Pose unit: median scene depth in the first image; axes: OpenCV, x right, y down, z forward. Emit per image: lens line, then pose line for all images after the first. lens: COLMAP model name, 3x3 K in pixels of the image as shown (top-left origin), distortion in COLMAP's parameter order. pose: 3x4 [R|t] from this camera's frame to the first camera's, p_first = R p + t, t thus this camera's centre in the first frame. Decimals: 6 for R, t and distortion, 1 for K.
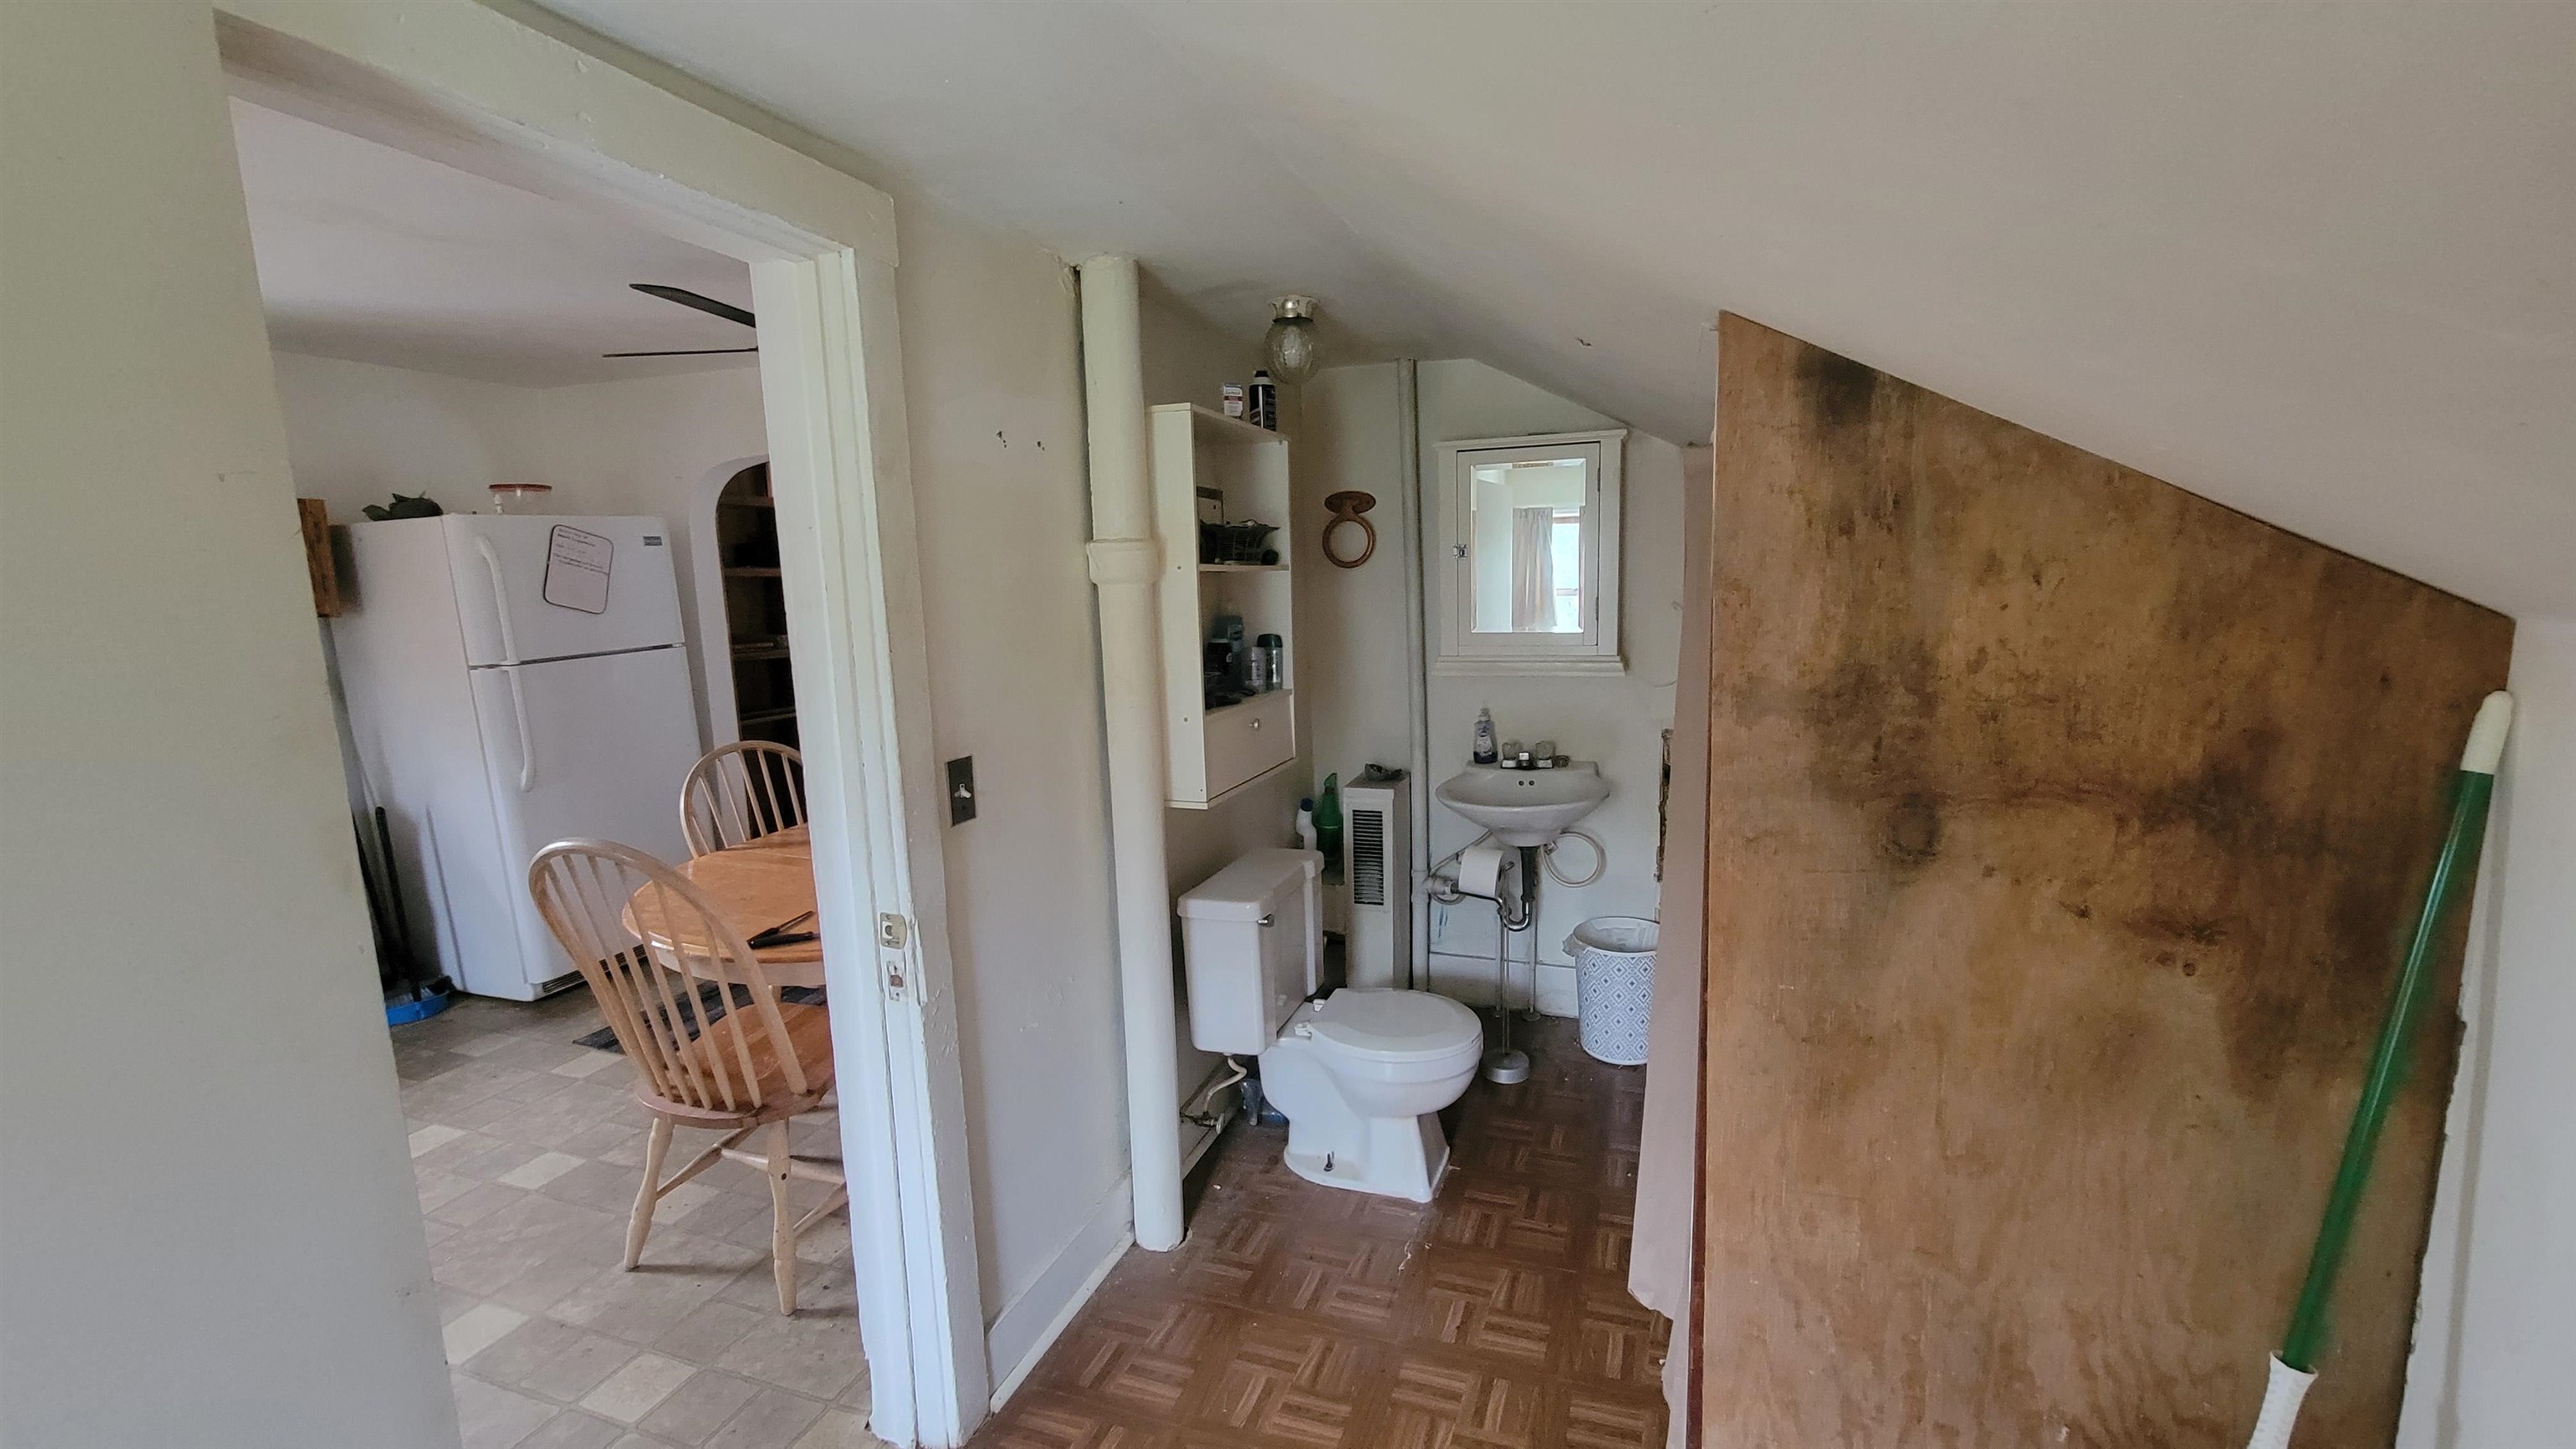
lens RADIAL K [[1045.4, 0, 1305.2], [0, 1045.4, 732.2], [0, 0, 1]] dist [-0.000341, 0.000072]
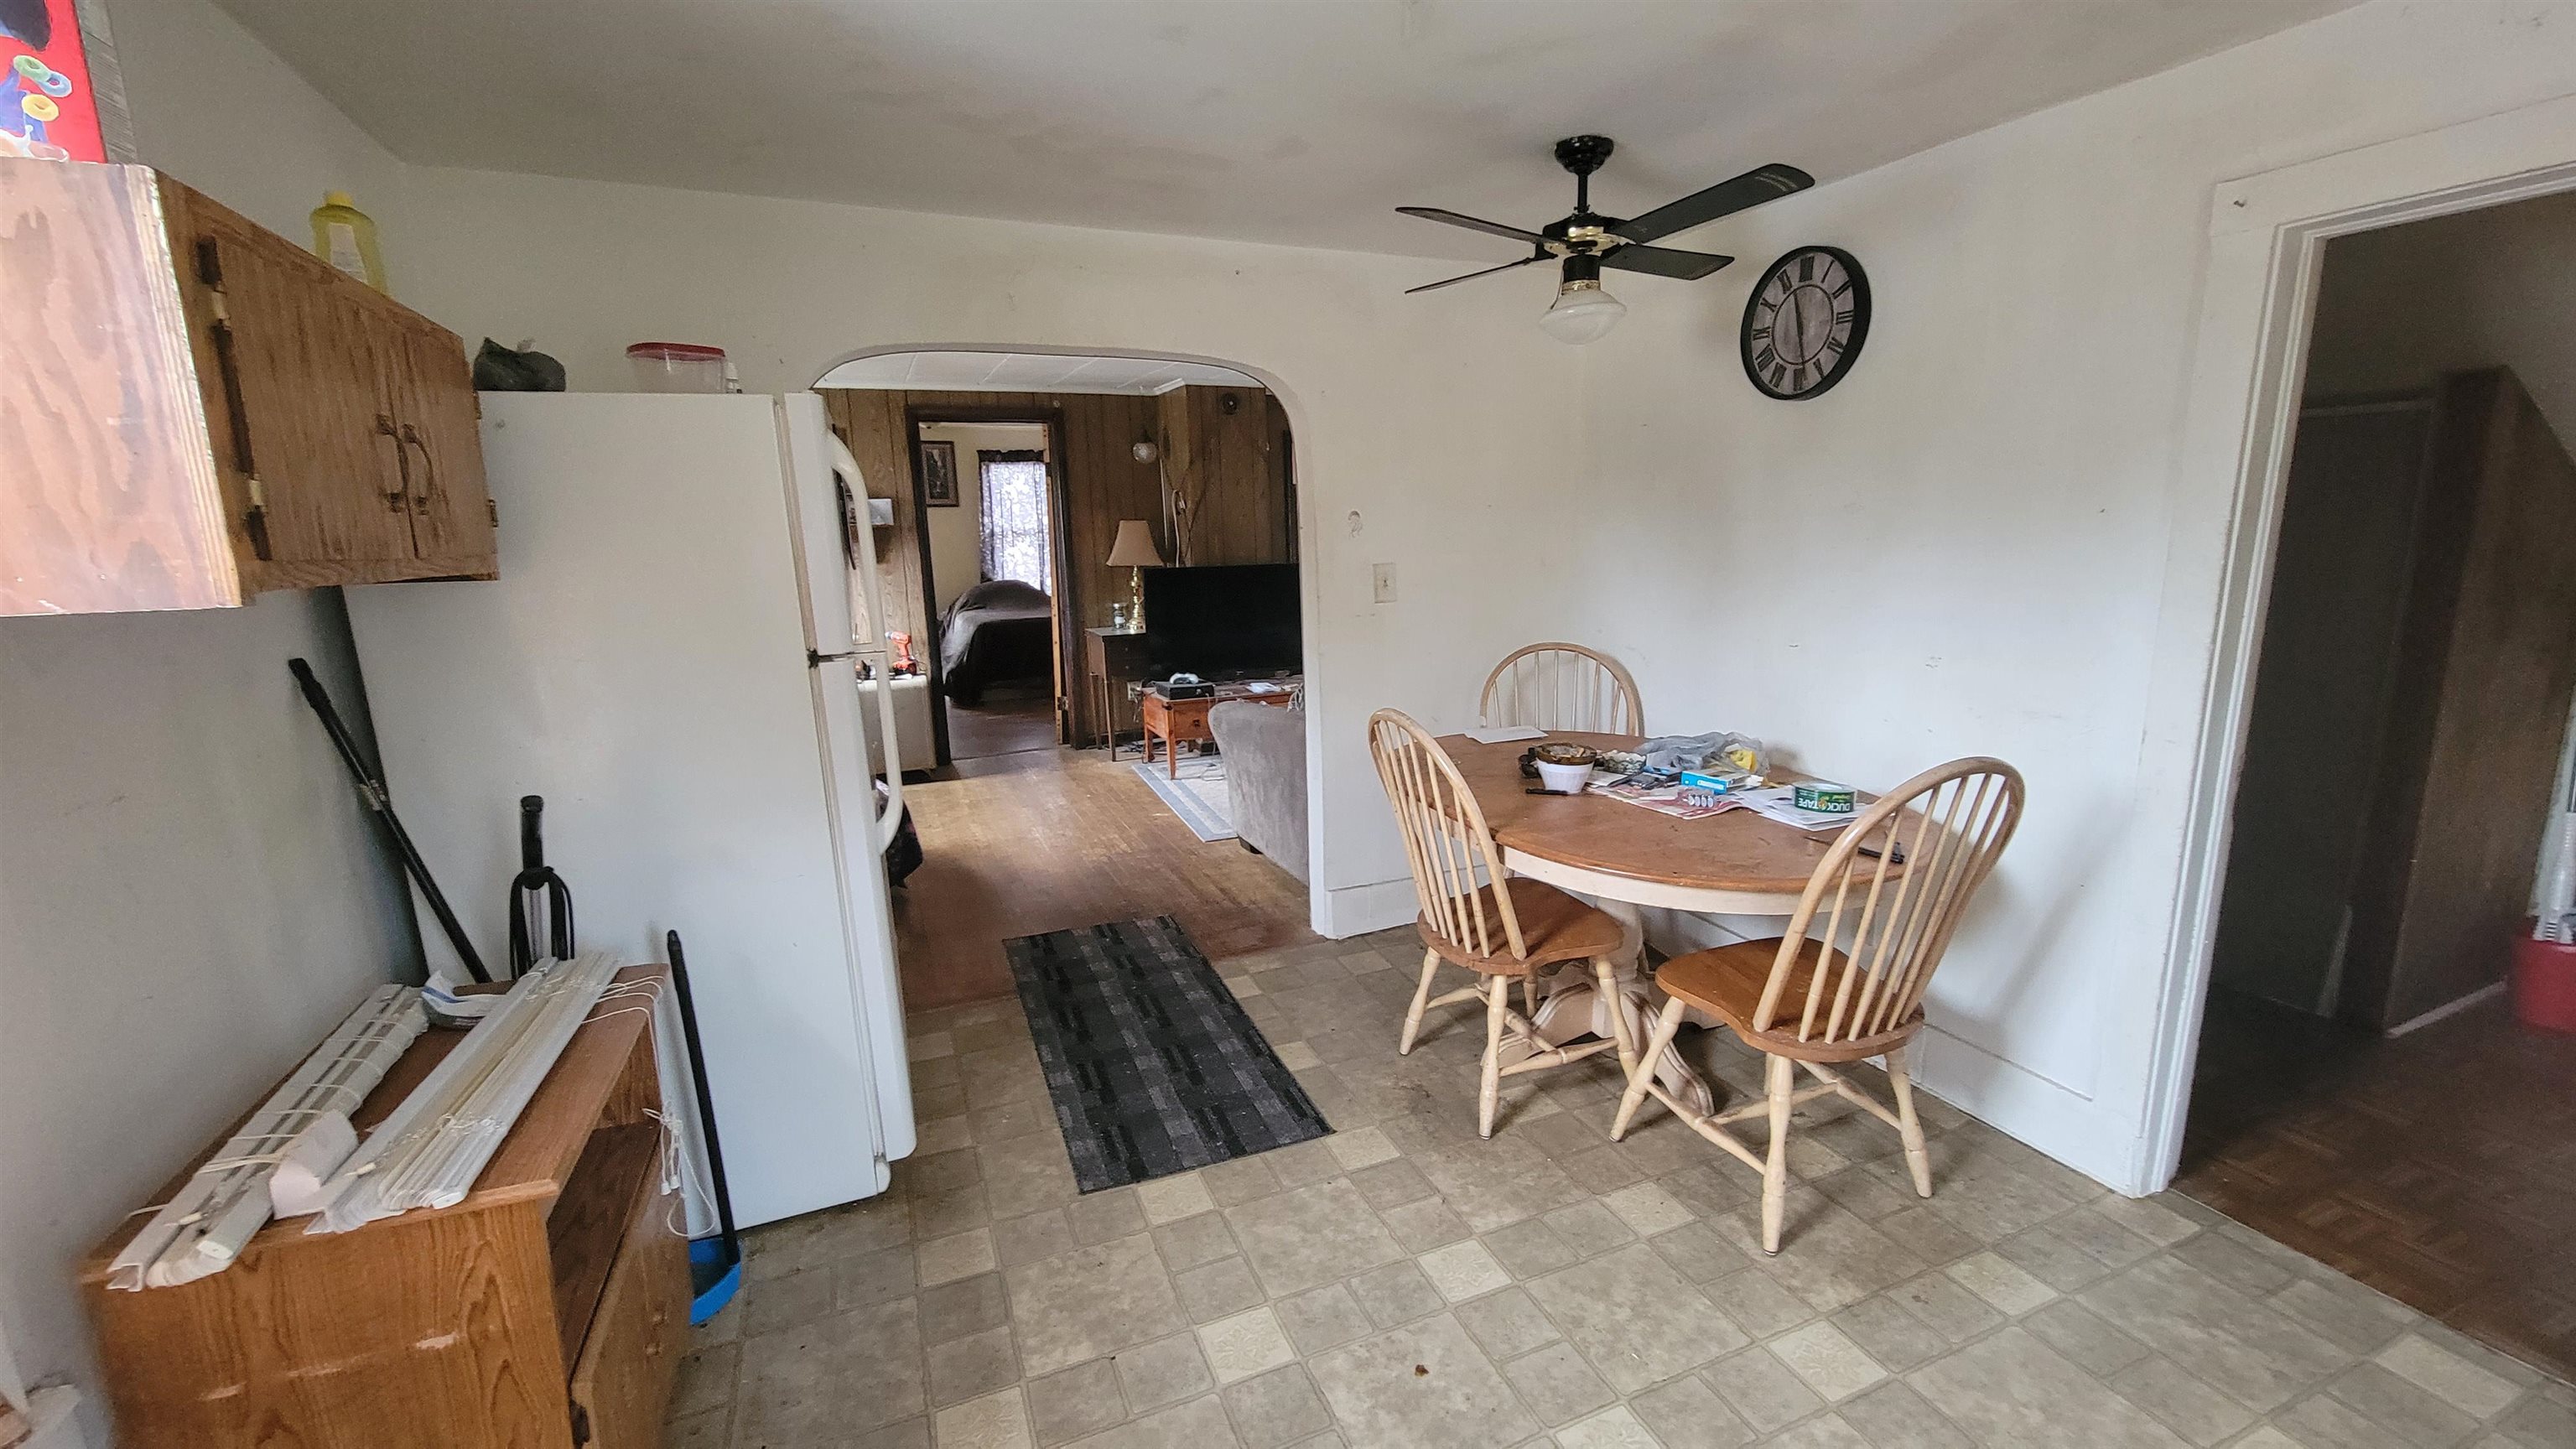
lens RADIAL K [[1045.4, 0, 1318.4], [0, 1045.4, 732.0], [0, 0, 1]] dist [-0.000341, 0.000072]
pose [[0.734336, -0.121218, 0.667875, -1.076552], [0.109786, 0.992181, 0.059368, -0.027577], [-0.669849, 0.029727, 0.741902, 0.411232]]
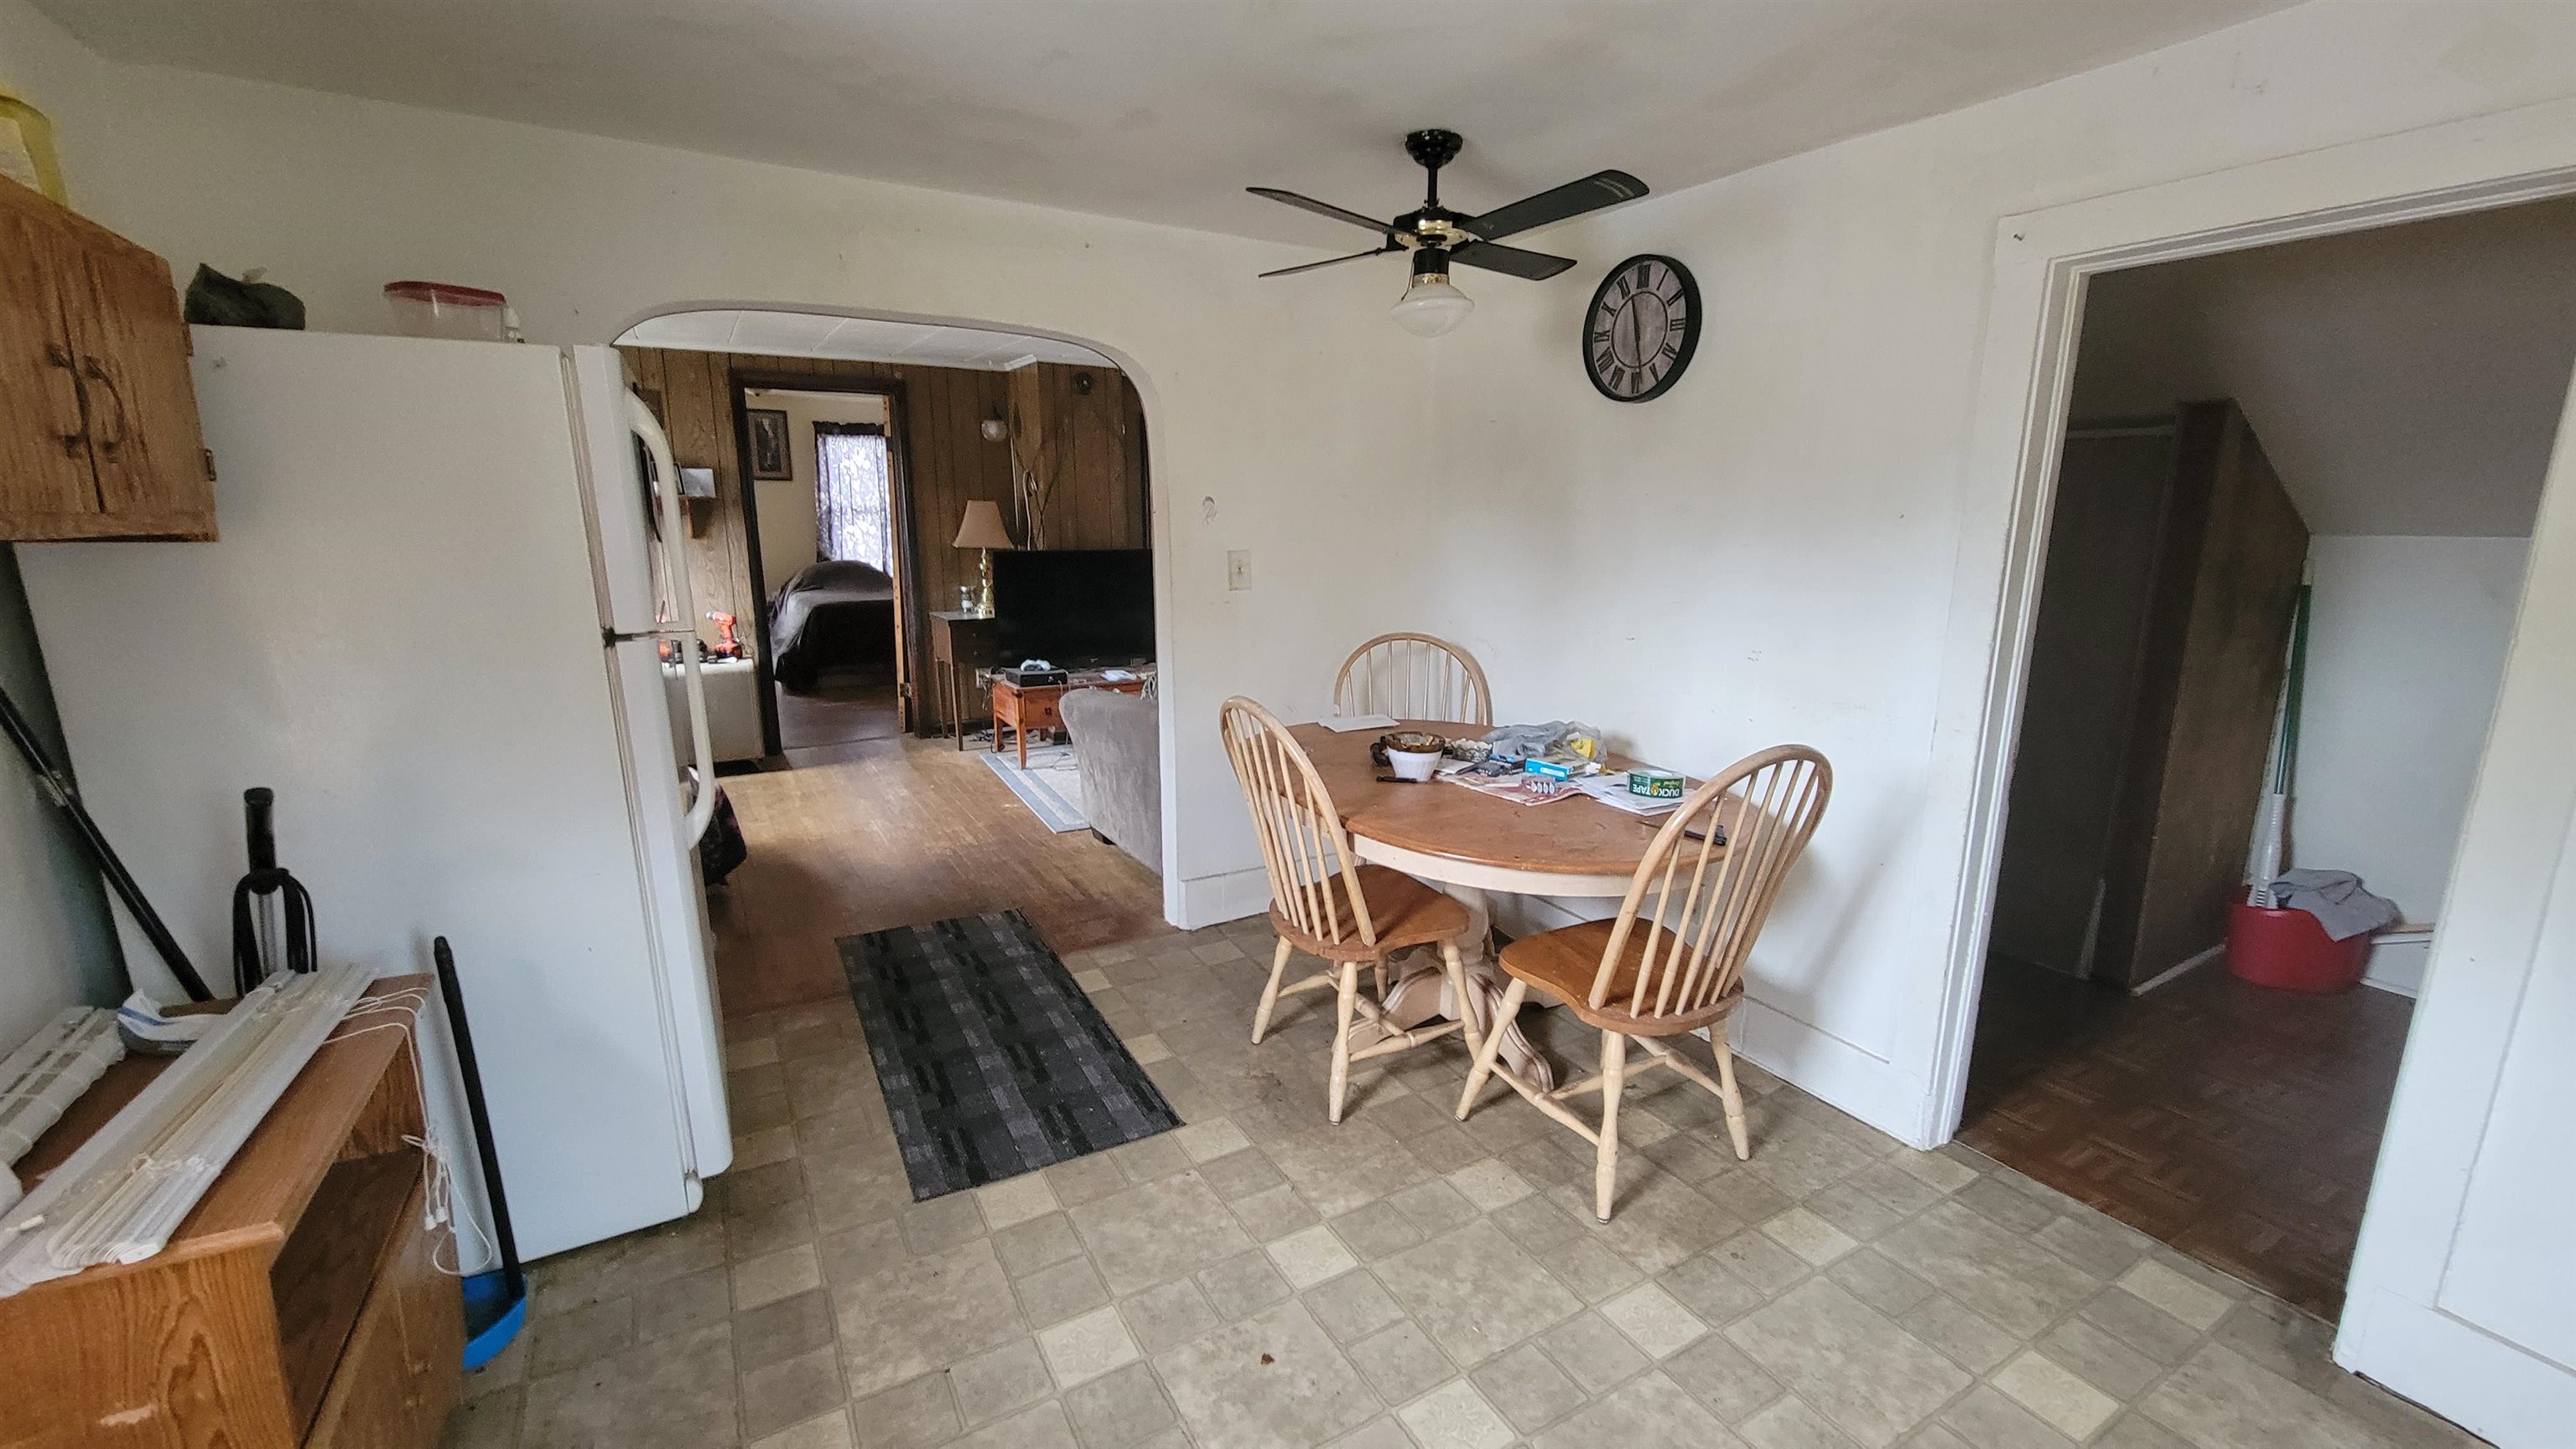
lens RADIAL K [[1045.4, 0, 1317.9], [0, 1045.4, 731.5], [0, 0, 1]] dist [-0.000341, 0.000072]
pose [[0.640710, -0.126096, 0.757357, -1.067096], [0.097972, 0.991785, 0.082244, -0.024990], [-0.761506, 0.021505, 0.647801, 0.410020]]
